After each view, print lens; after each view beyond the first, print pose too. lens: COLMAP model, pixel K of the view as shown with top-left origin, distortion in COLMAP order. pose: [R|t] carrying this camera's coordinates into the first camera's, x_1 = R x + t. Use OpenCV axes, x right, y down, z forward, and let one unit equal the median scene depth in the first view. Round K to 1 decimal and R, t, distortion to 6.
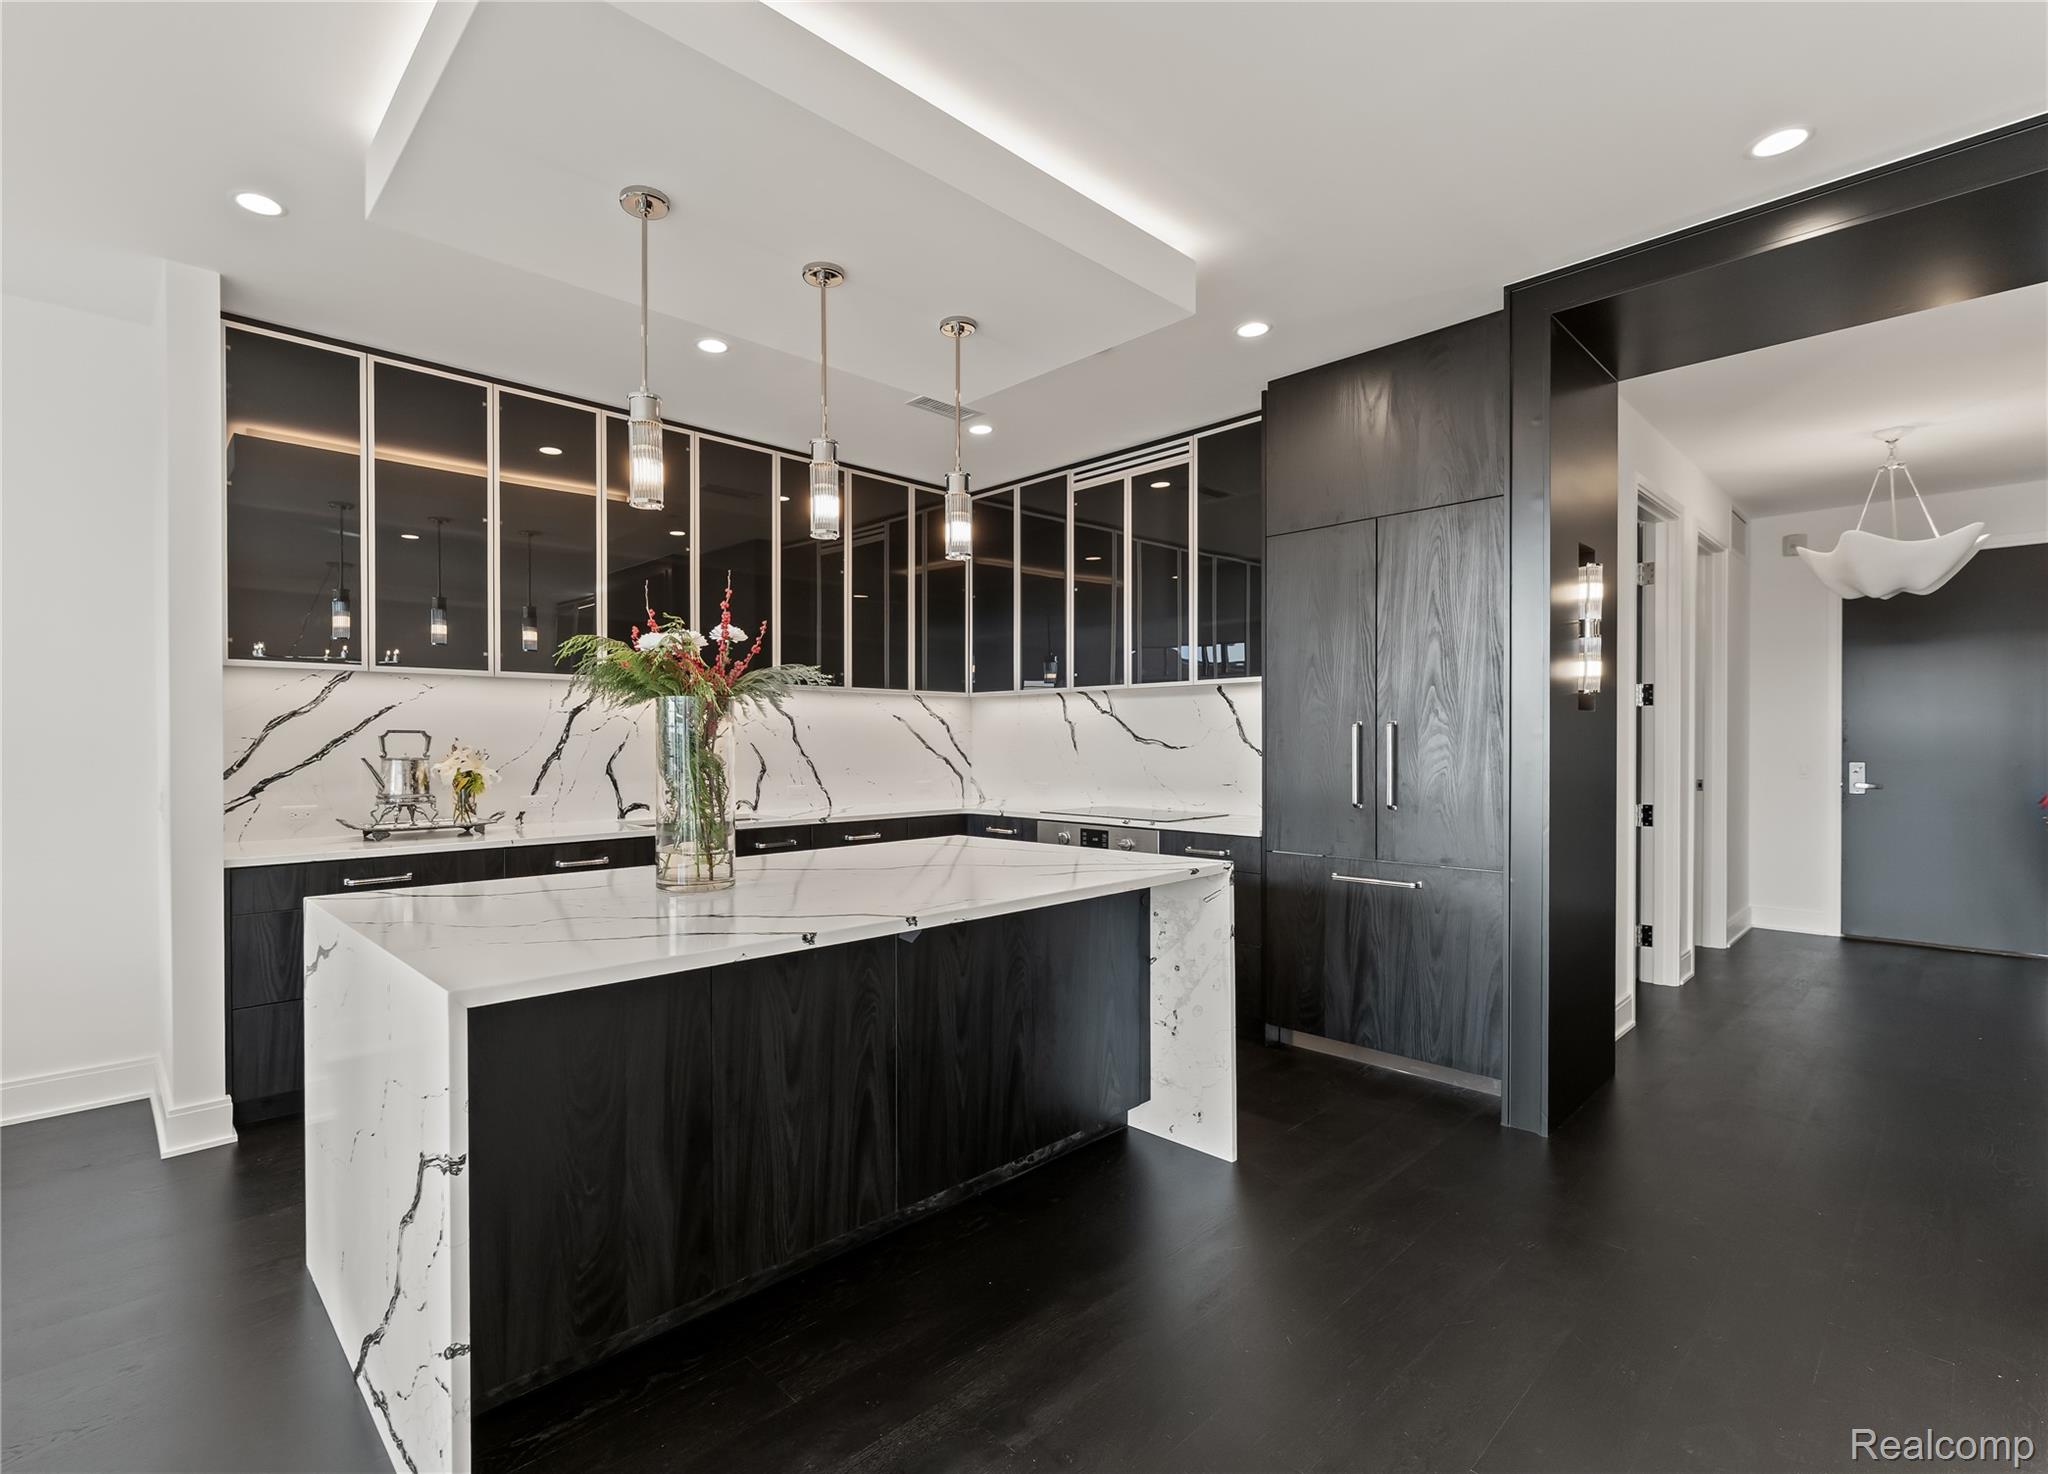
lens RADIAL K [[956.1, 0, 1016.3], [0, 956.1, 748.9], [0, 0, 1]] dist [-0.001733, -0.000024]
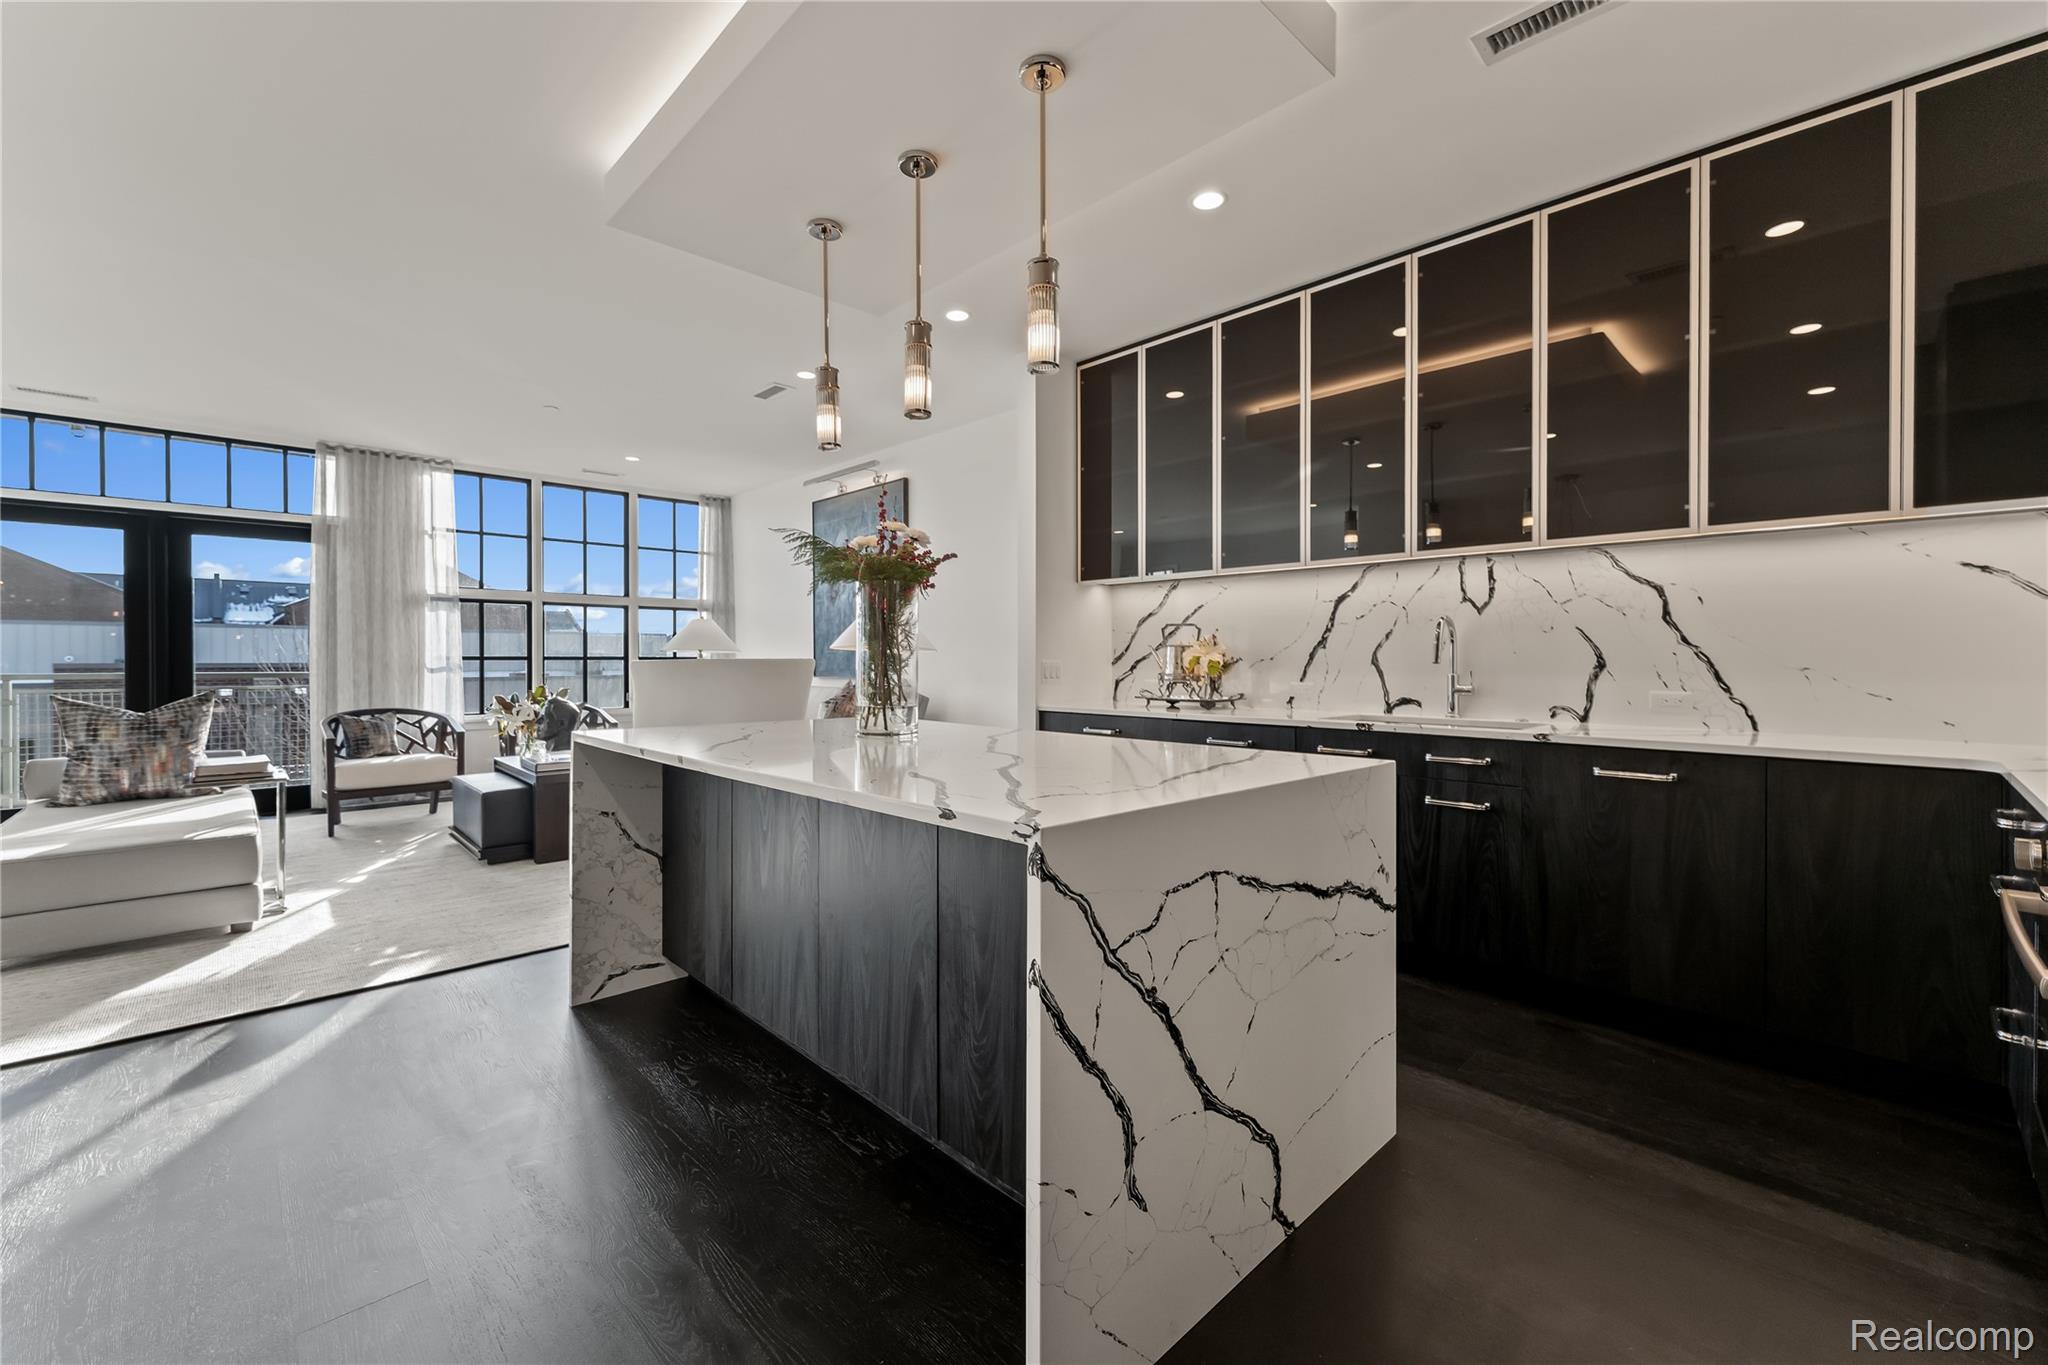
lens RADIAL K [[833.5, 0, 1024.0], [0, 833.5, 682.5], [0, 0, 1]] dist [-0.000523, -0.000147]
pose [[-0.007945, 0.031094, -0.999485, 0.385569], [-0.008338, 0.999480, 0.031160, 0.021297], [0.999934, 0.008581, -0.007682, 0.655998]]
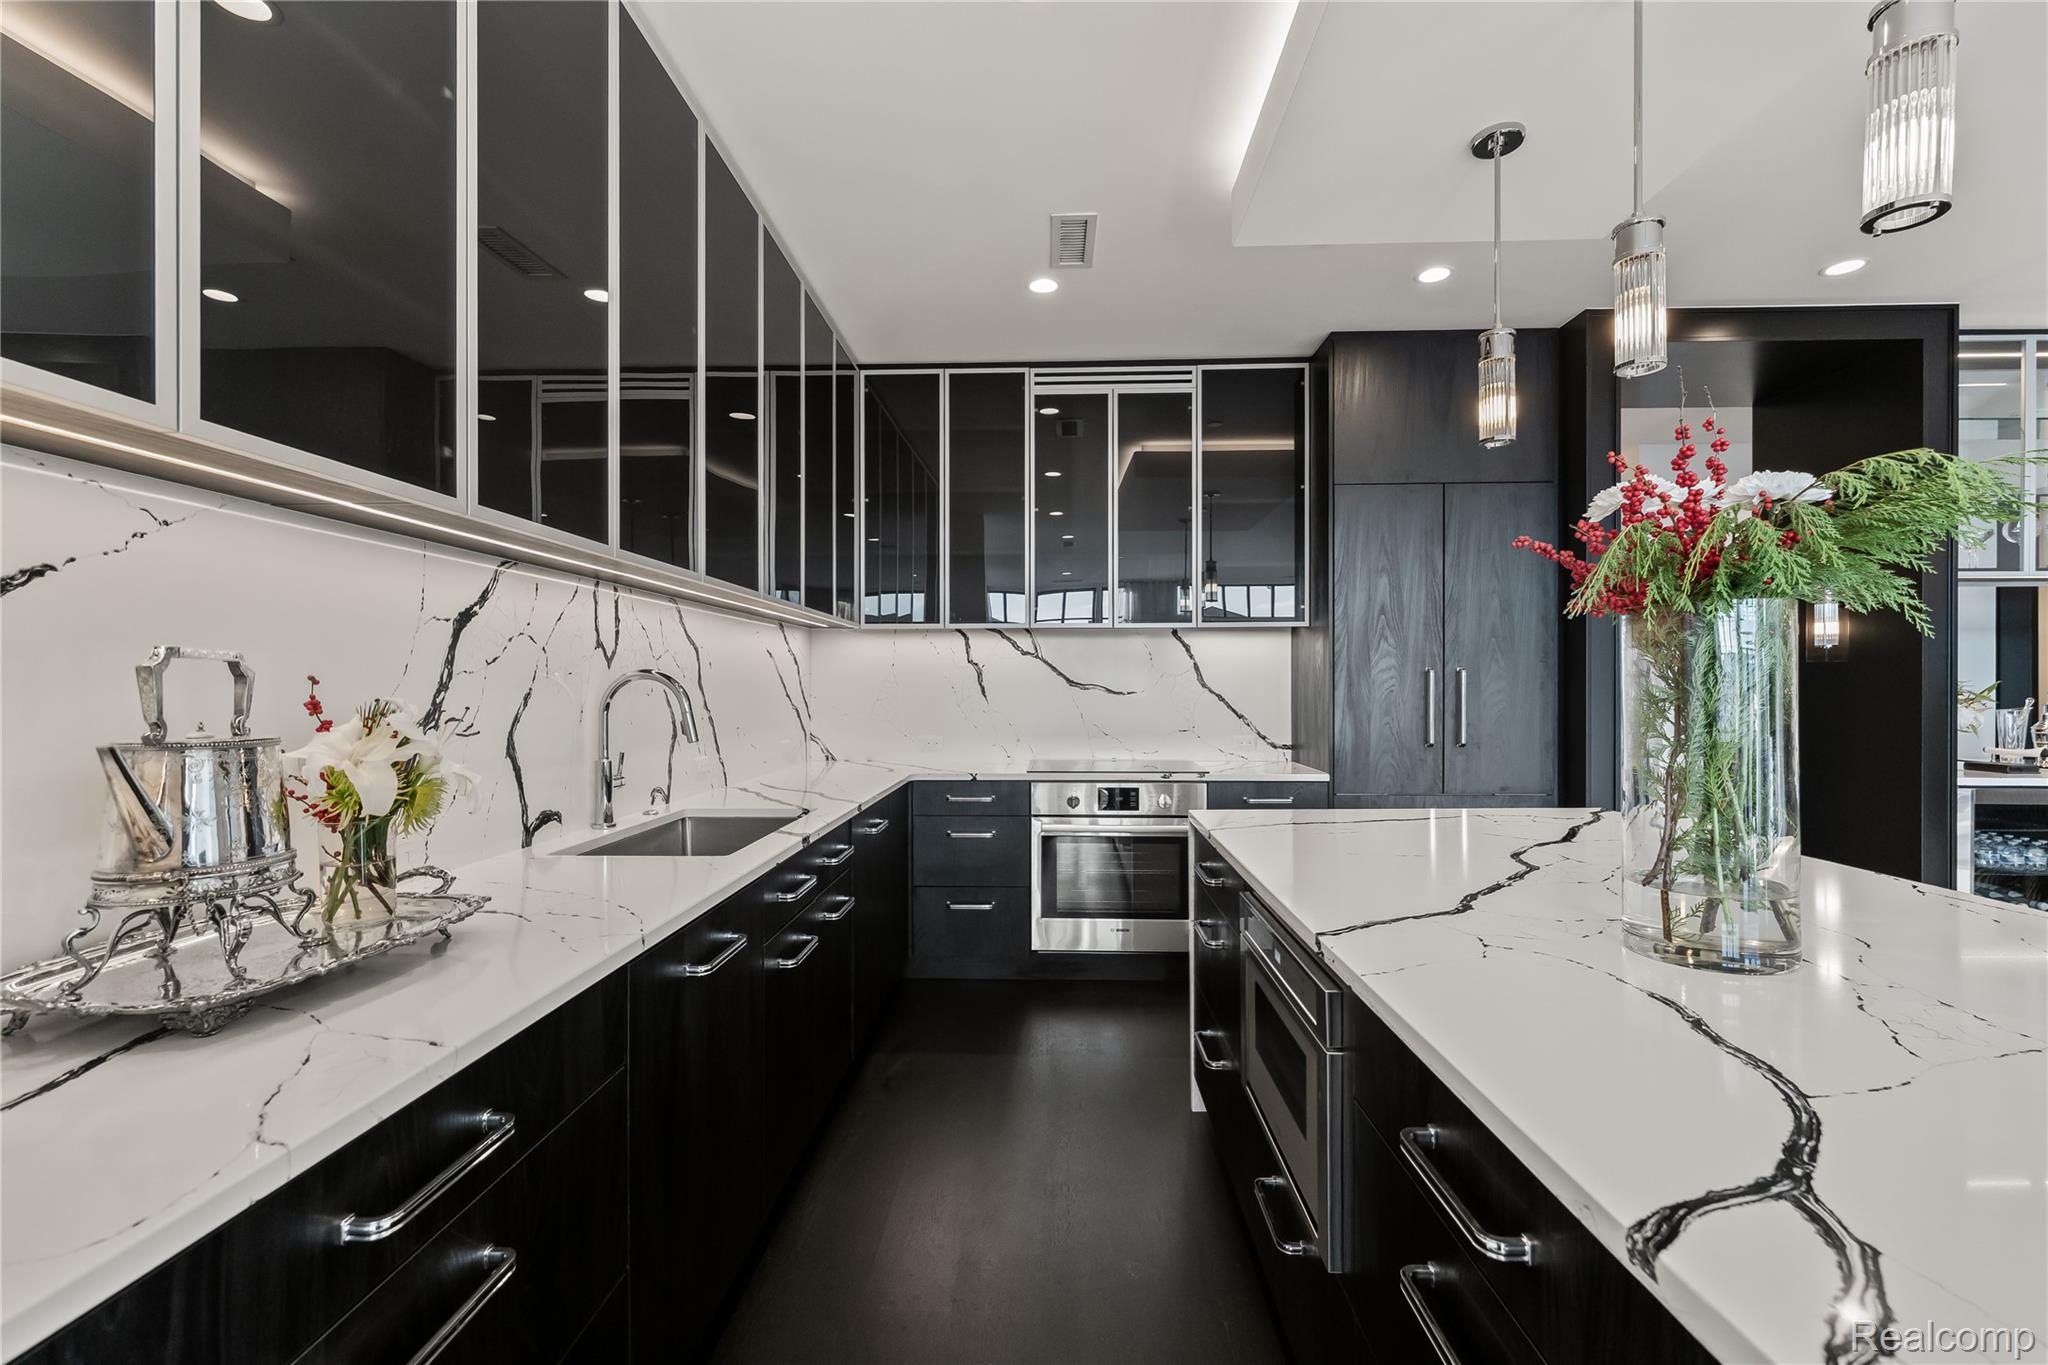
lens RADIAL K [[840.7, 0, 1055.7], [0, 840.7, 691.4], [0, 0, 1]] dist [-0.015208, -0.000157]
pose [[0.722254, -0.004619, 0.691613, -0.510330], [0.007537, 0.999971, -0.001193, -0.003032], [-0.691587, 0.006074, 0.722268, 0.508836]]
